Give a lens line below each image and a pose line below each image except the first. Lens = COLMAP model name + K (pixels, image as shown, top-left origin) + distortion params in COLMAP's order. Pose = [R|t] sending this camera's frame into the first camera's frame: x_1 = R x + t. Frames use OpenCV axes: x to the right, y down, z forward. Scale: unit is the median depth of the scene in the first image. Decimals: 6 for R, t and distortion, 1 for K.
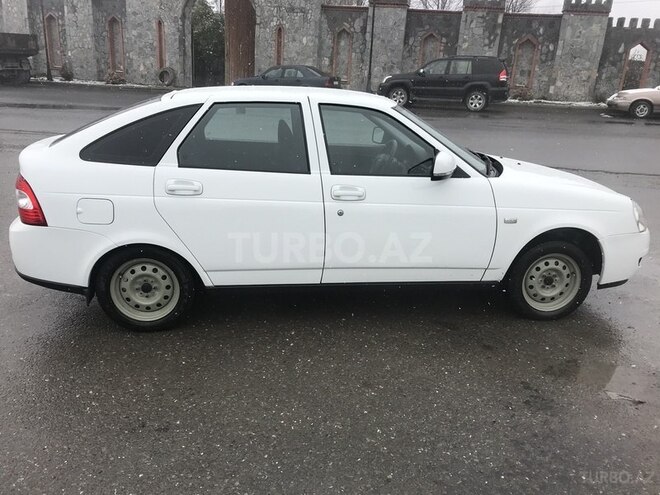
lens RADIAL K [[539.4, 0, 329.1], [0, 539.4, 247.5], [0, 0, 1]] dist [0.016133, 0.003858]
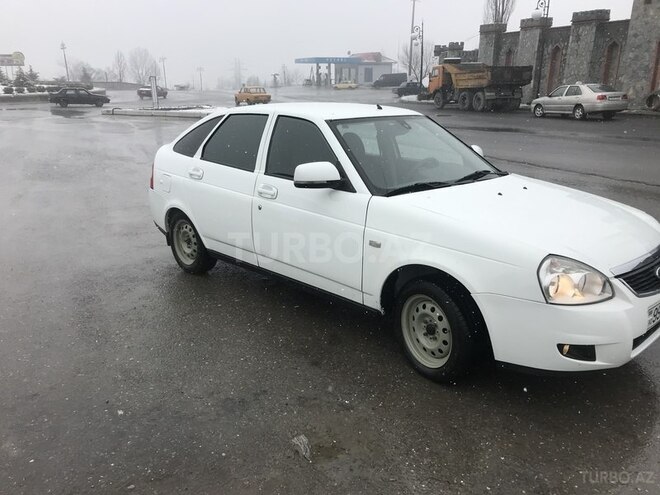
lens RADIAL K [[539.4, 0, 327.3], [0, 539.4, 247.9], [0, 0, 1]] dist [0.016133, 0.003858]
pose [[0.605563, 0.191154, -0.772498, 0.116456], [-0.226592, 0.971958, 0.062884, -0.009641], [0.762856, 0.136962, 0.631896, 0.043459]]
